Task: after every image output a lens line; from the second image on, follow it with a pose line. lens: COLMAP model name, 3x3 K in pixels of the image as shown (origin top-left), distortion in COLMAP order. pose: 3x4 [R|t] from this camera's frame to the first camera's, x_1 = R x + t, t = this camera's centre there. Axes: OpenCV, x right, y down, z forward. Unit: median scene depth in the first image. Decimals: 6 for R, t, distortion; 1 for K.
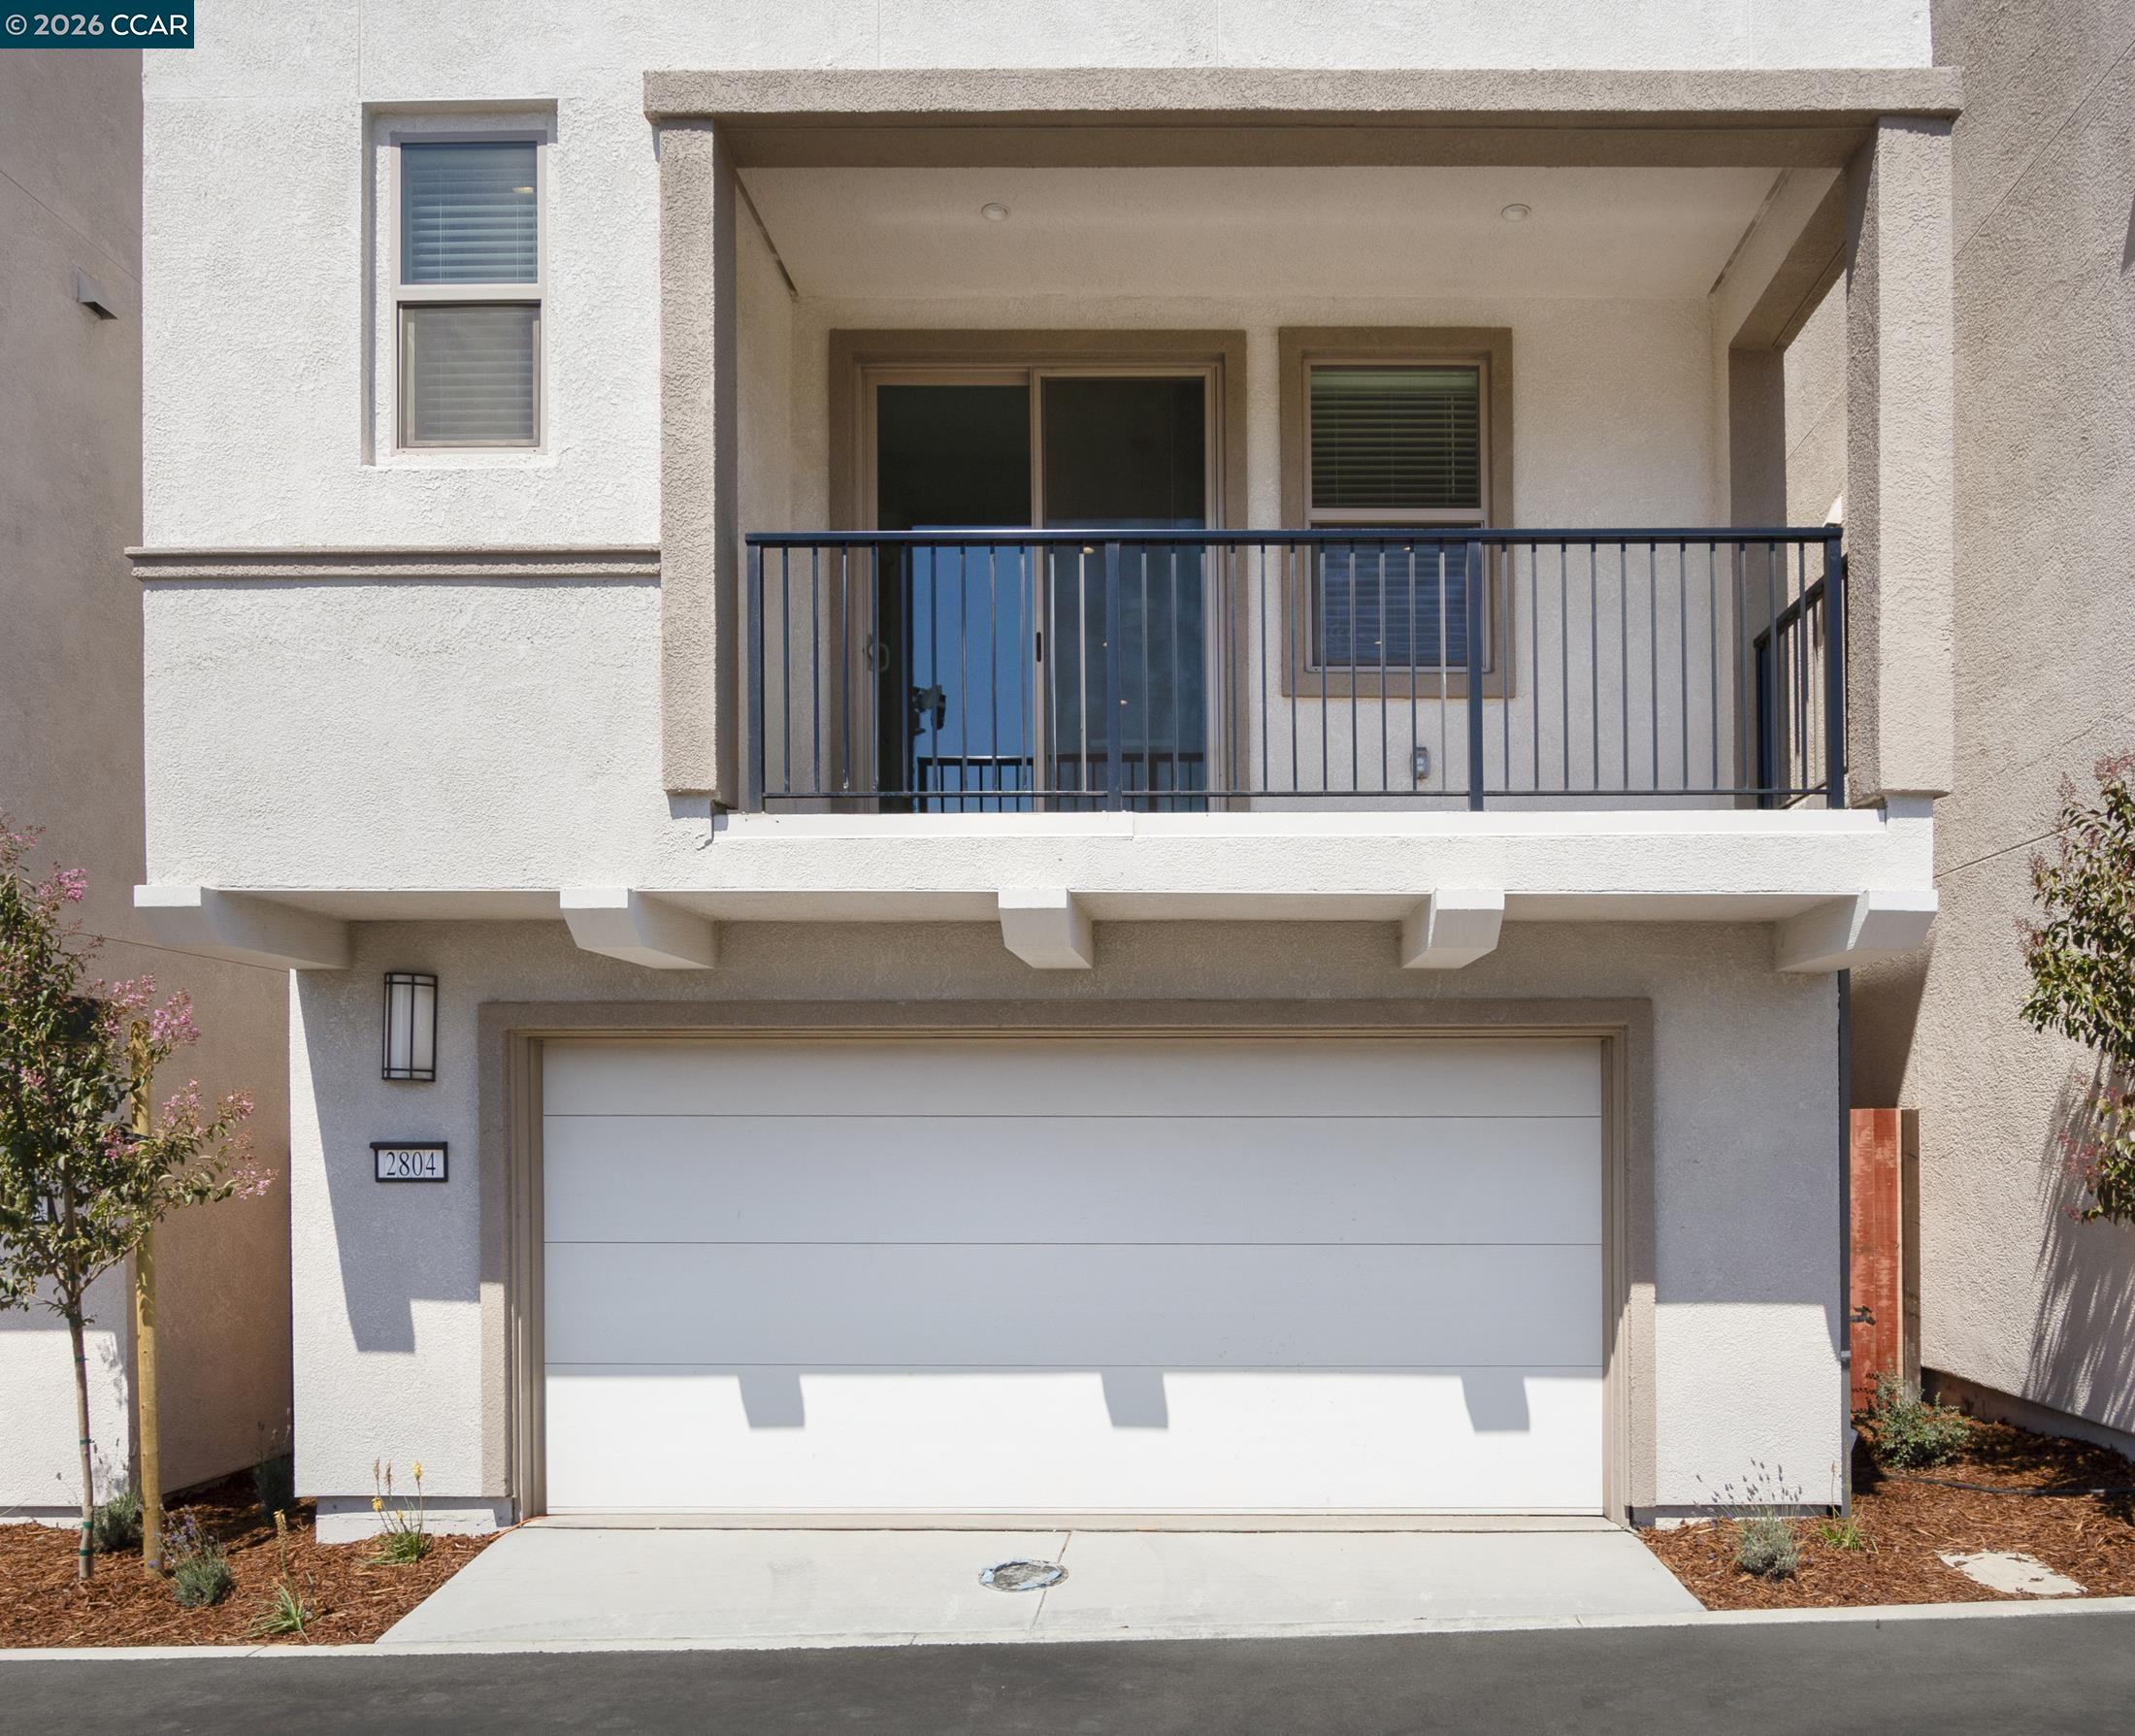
lens RADIAL K [[1297.6, 0, 1069.2], [0, 1297.6, 877.0], [0, 0, 1]] dist [-0.020609, 0.001762]
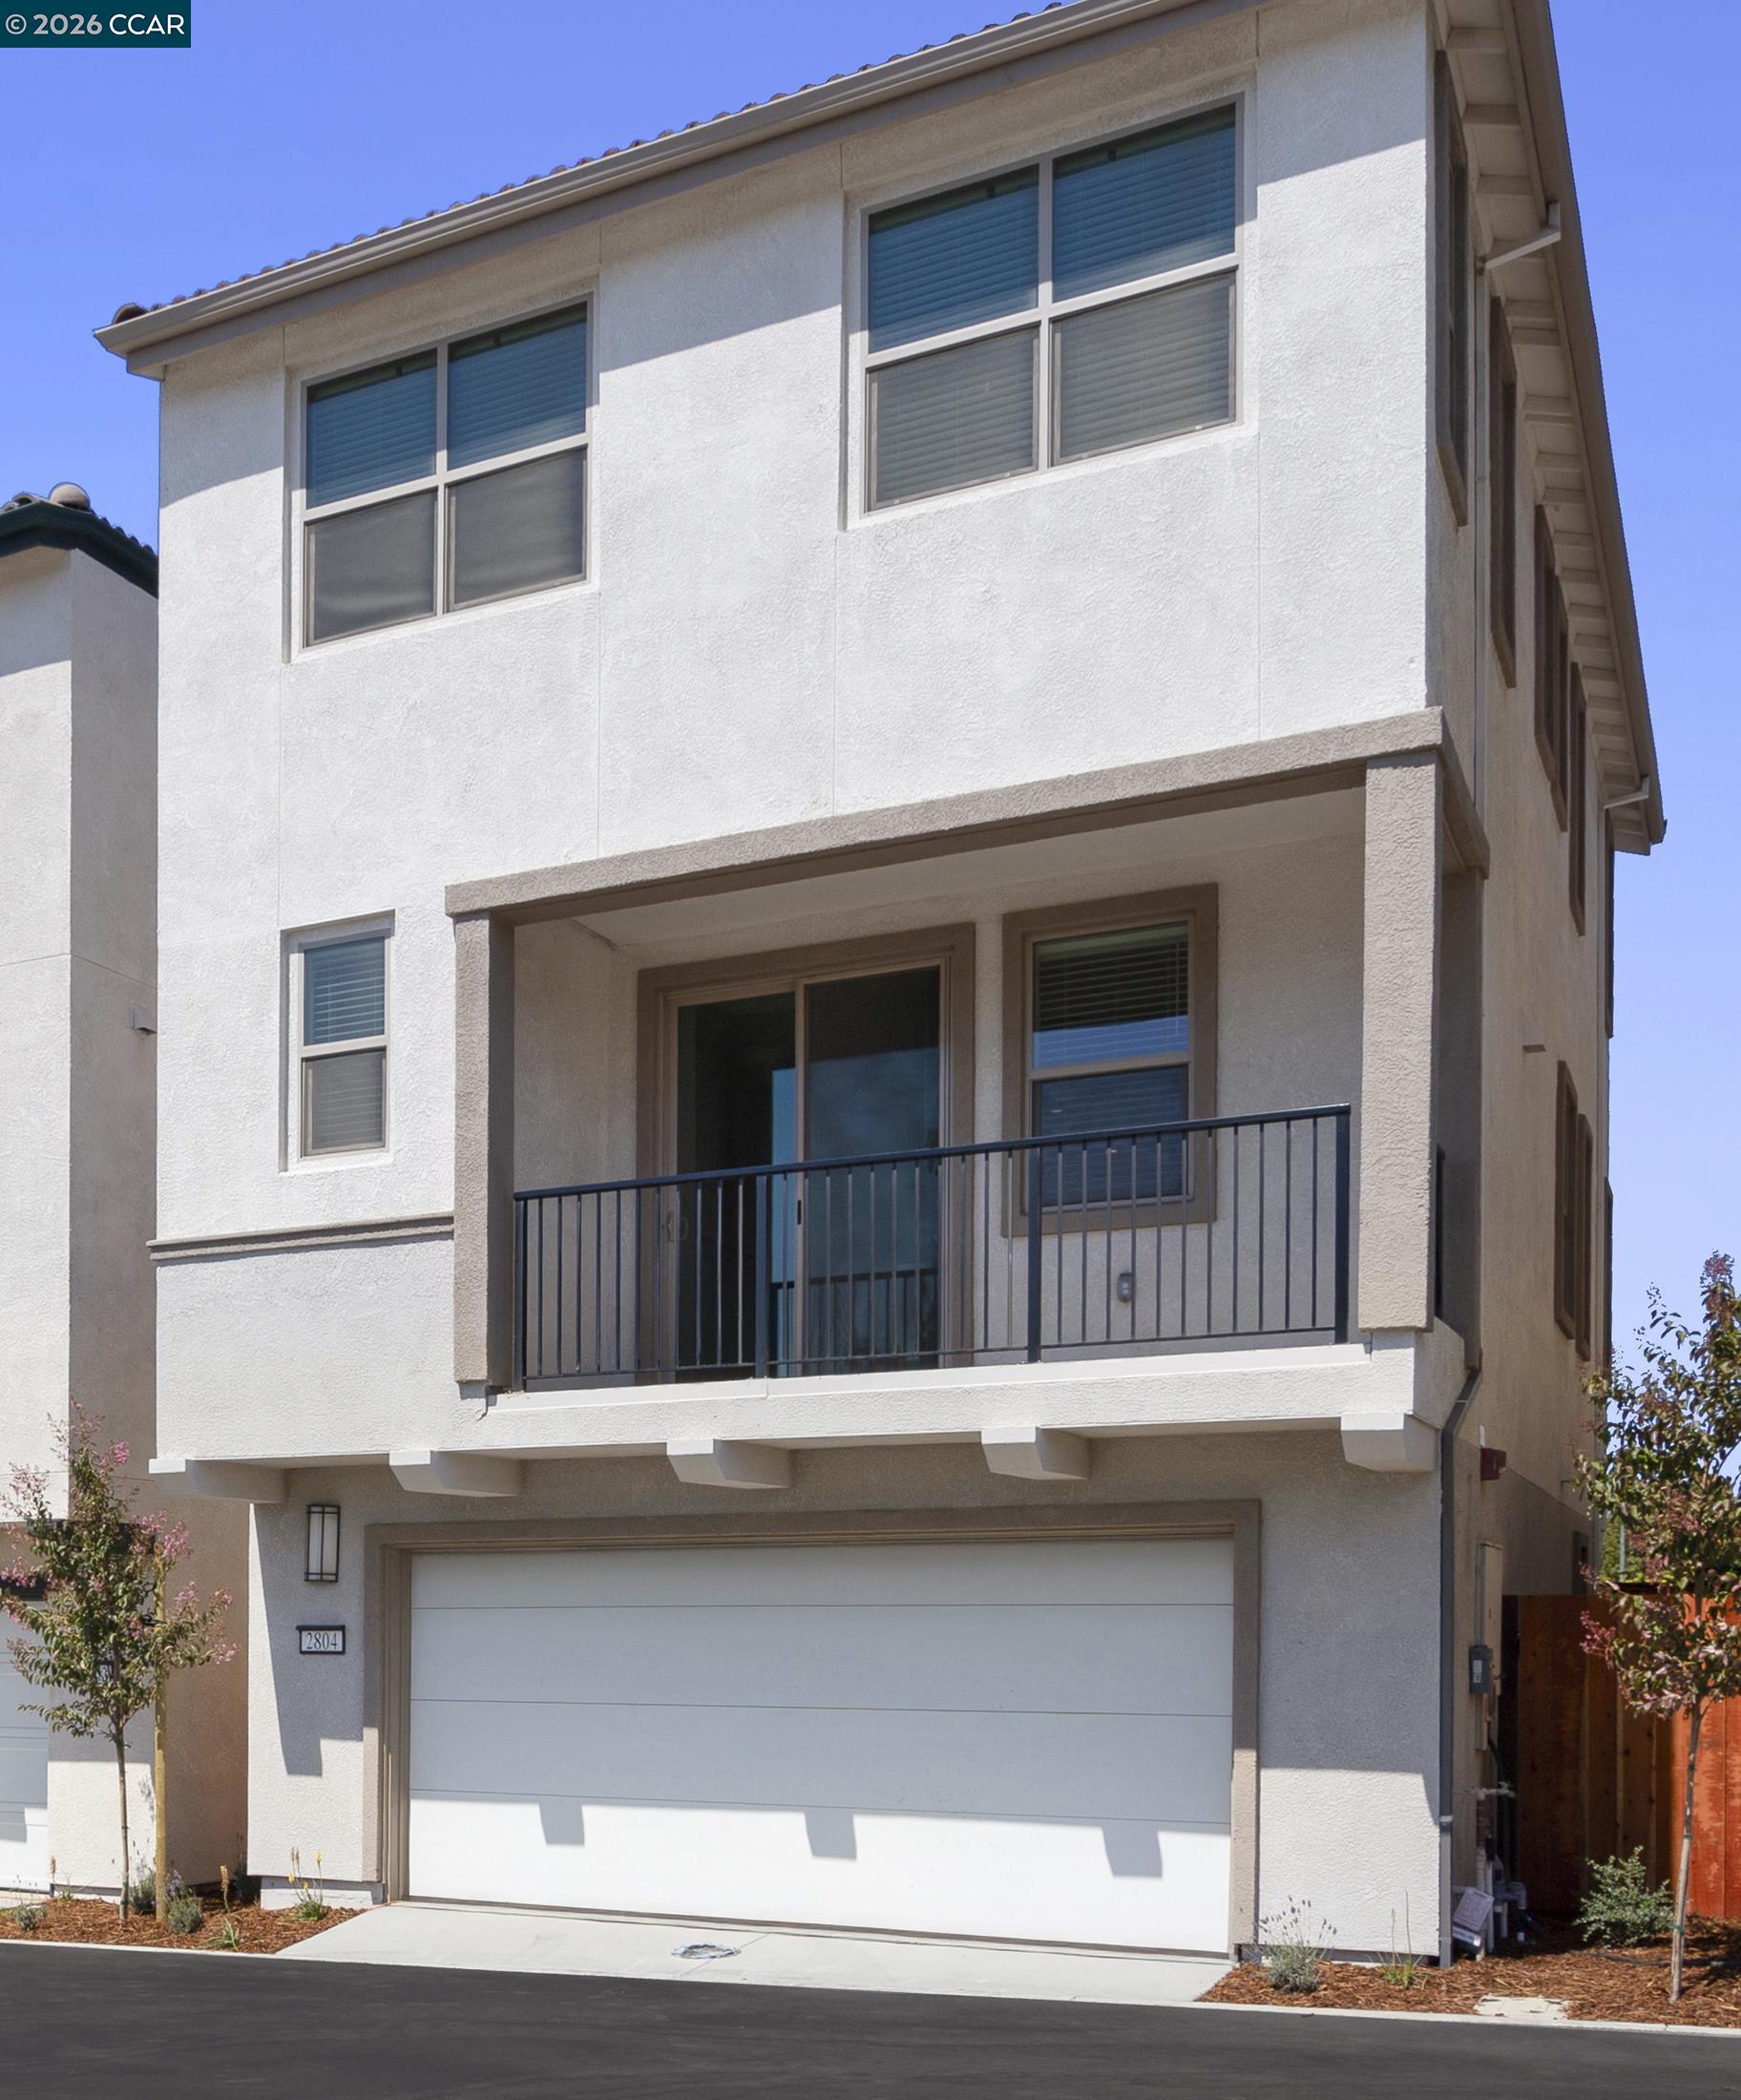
lens RADIAL K [[1711.6, 0, 875.6], [0, 1711.6, 1053.1], [0, 0, 1]] dist [-0.022520, 0.009821]
pose [[0.958775, -0.092012, -0.268858, 0.655499], [0.055623, 0.988592, -0.139974, -0.126305], [0.278670, 0.119249, 0.952955, -0.720901]]
